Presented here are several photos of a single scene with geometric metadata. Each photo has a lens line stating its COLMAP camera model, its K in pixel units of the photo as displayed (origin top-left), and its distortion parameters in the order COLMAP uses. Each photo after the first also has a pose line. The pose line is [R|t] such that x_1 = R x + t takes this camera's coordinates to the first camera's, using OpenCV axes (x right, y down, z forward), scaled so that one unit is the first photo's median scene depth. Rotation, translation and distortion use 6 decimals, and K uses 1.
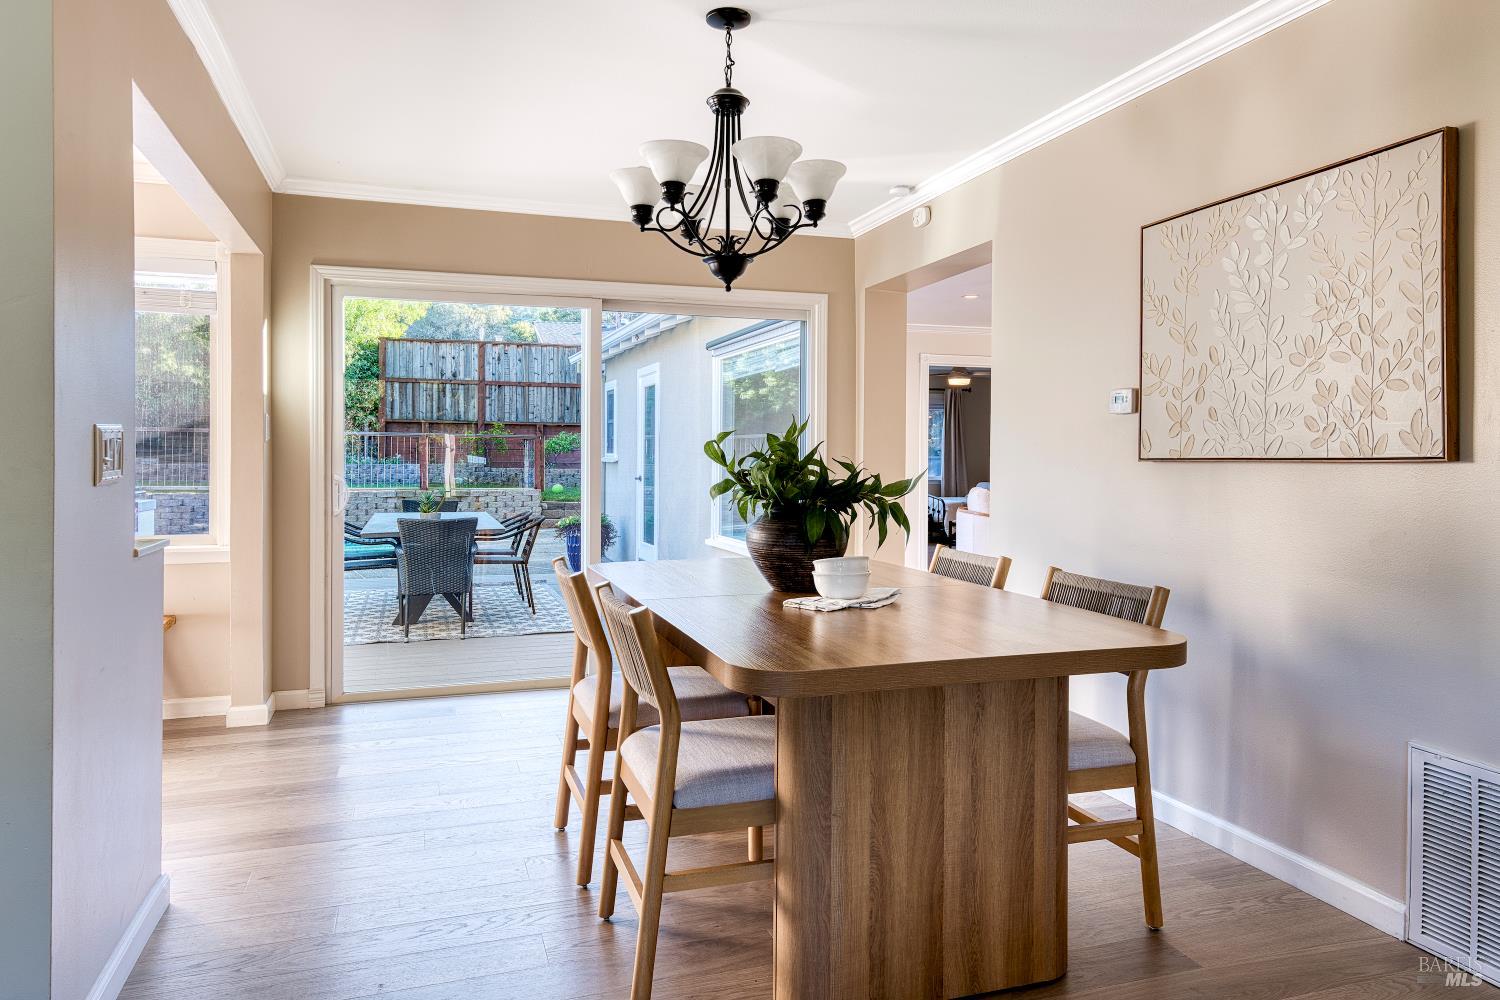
lens RADIAL K [[1027.6, 0, 768.6], [0, 1027.6, 441.2], [0, 0, 1]] dist [0.059039, -0.000239]
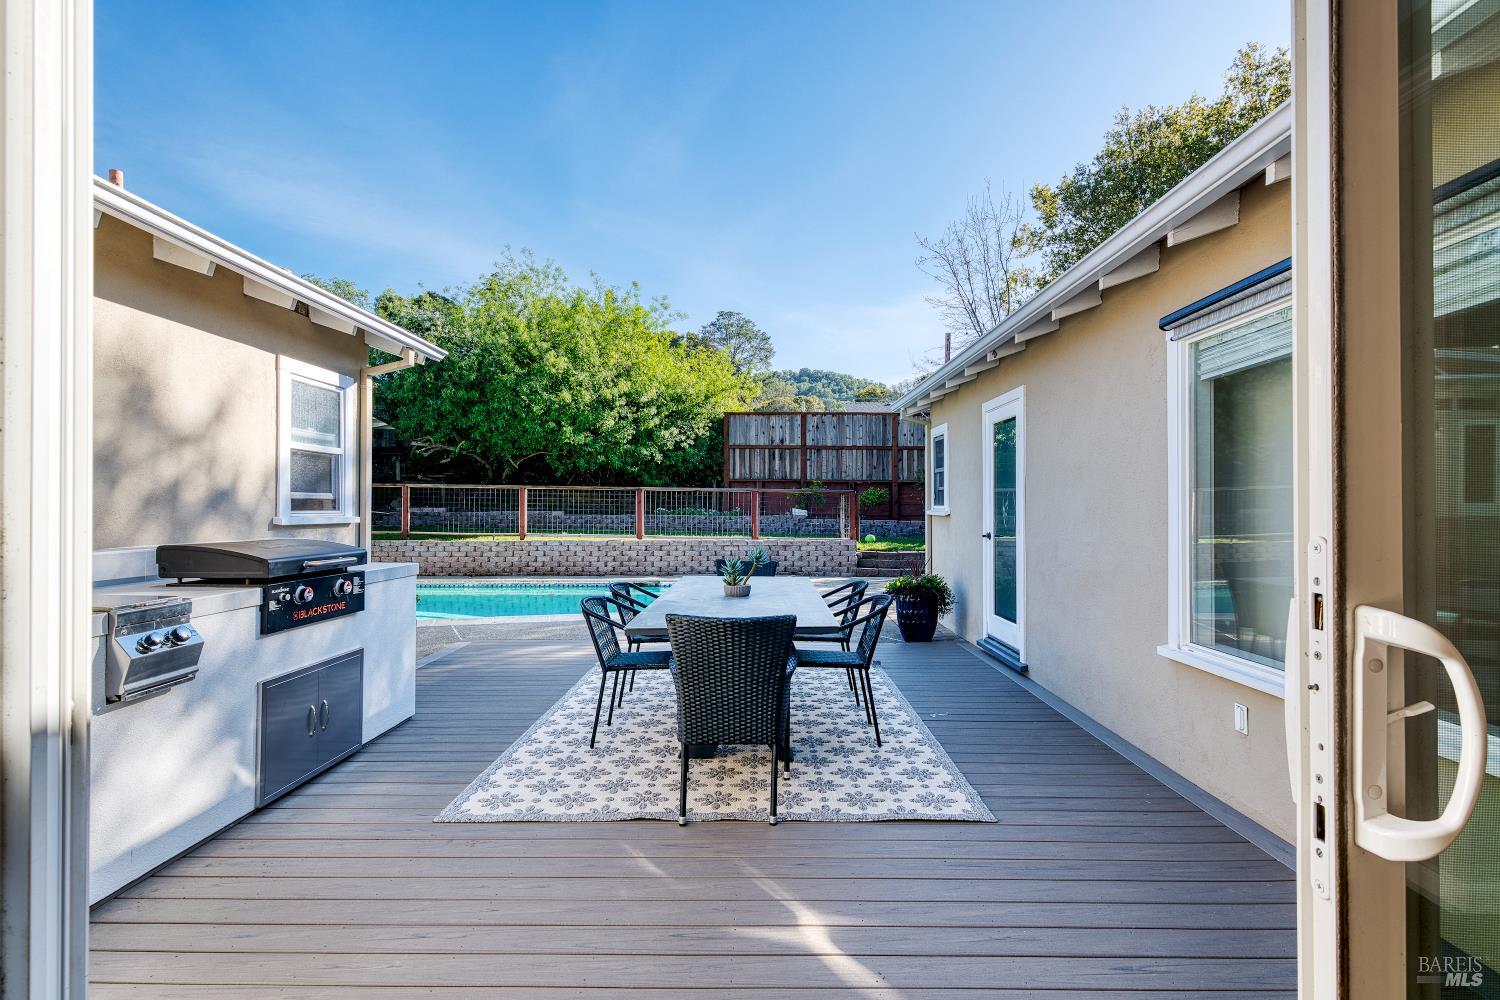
lens RADIAL K [[700.5, 0, 766.6], [0, 700.5, 496.3], [0, 0, 1]] dist [-0.010407, 0.000436]
pose [[0.947539, -0.007936, -0.319542, -0.061504], [0.006915, 0.999967, -0.004332, 0.003219], [0.319566, 0.001896, 0.947562, 0.224028]]
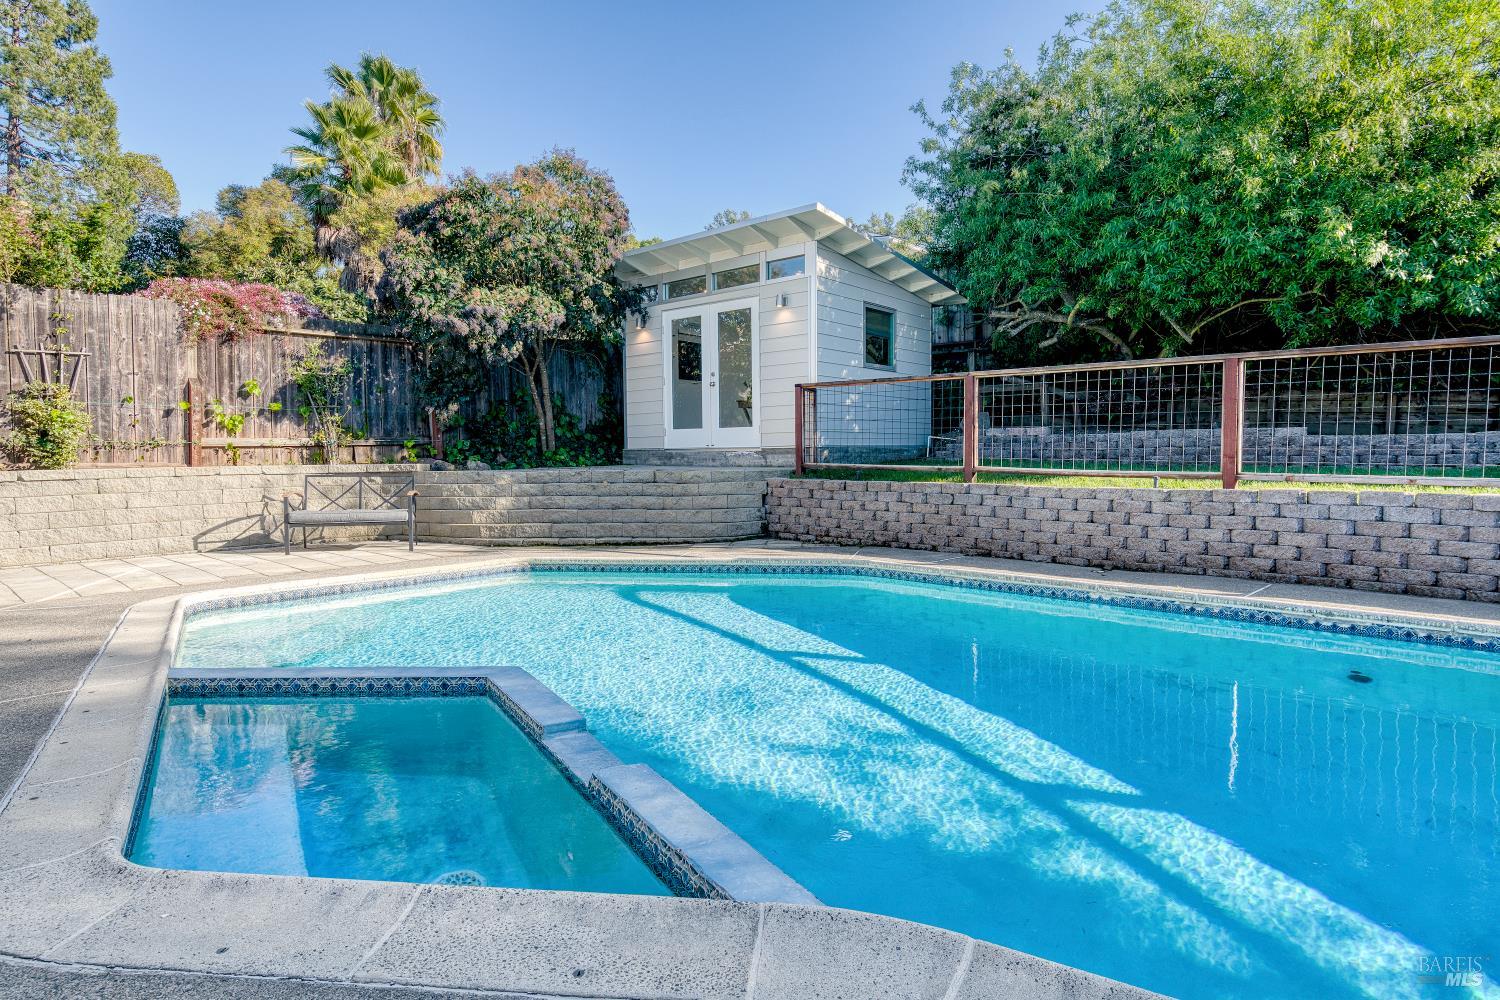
lens RADIAL K [[813.2, 0, 753.1], [0, 813.2, 496.7], [0, 0, 1]] dist [0.022237, -0.011224]
pose [[0.449236, 0.040950, -0.892474, -0.269882], [0.016895, 0.998381, 0.054314, 0.020977], [0.893253, -0.039479, 0.447817, 0.447226]]
